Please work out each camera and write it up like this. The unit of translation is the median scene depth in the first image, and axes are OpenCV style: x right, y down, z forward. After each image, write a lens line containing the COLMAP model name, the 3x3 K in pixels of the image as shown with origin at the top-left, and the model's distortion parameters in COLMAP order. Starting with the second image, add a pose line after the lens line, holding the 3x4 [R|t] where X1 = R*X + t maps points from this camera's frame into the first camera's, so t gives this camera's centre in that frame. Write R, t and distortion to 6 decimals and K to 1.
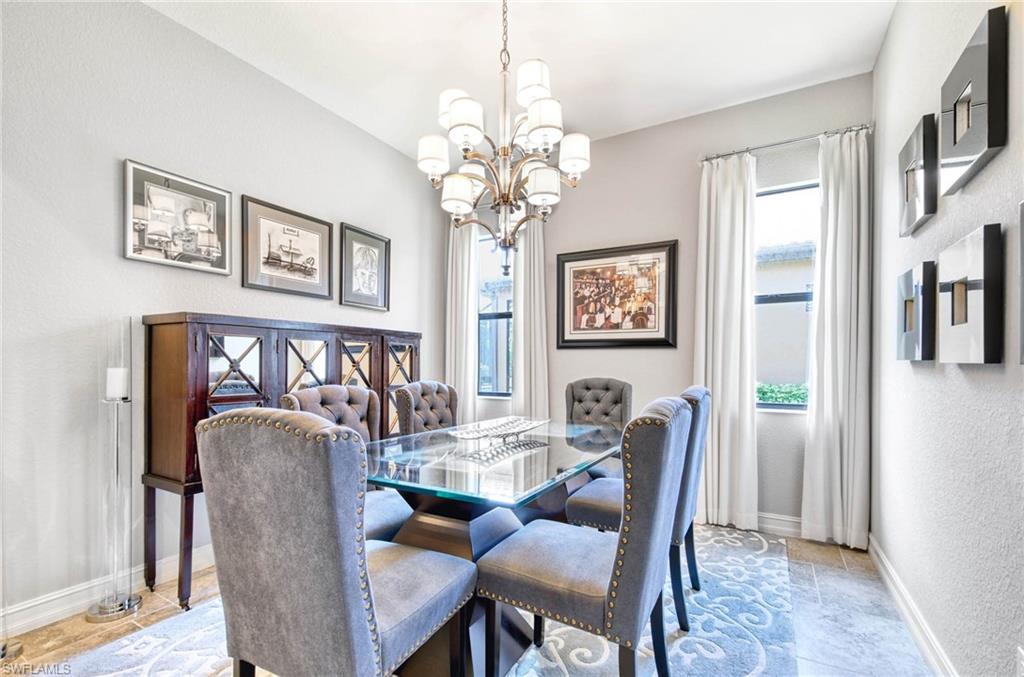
lens RADIAL K [[454.1, 0, 517.2], [0, 454.1, 365.3], [0, 0, 1]] dist [0.003442, 0.000102]
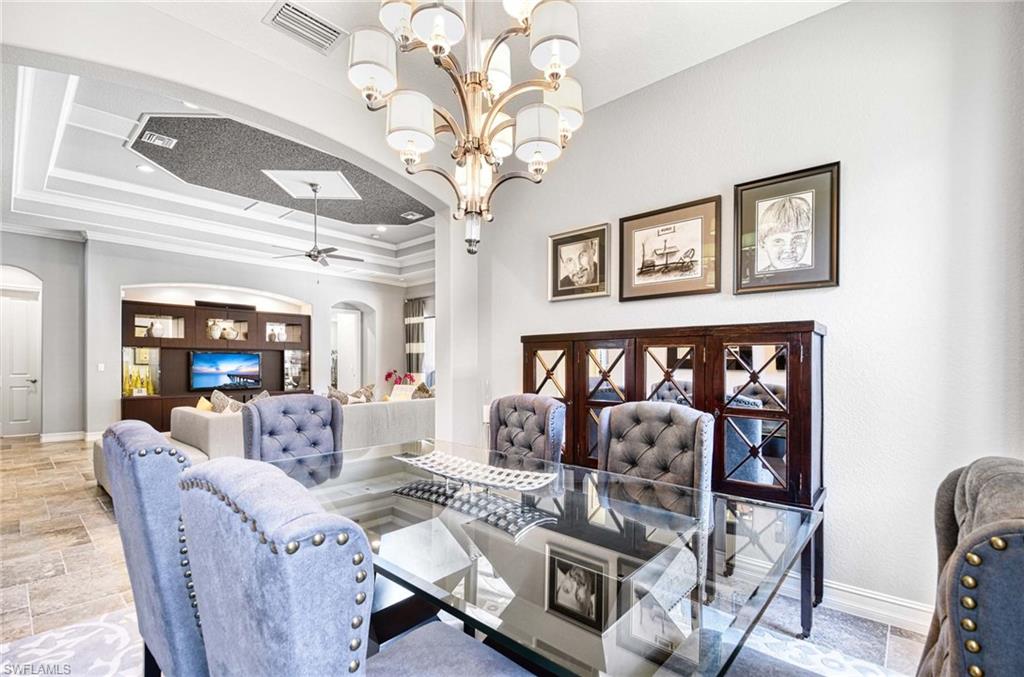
lens RADIAL K [[454.1, 0, 524.2], [0, 454.1, 362.0], [0, 0, 1]] dist [0.003442, 0.000102]
pose [[-0.206024, -0.009411, -0.978502, 0.477726], [-0.006084, 0.999947, -0.008337, -0.015562], [0.978528, 0.004236, -0.206070, 0.921148]]
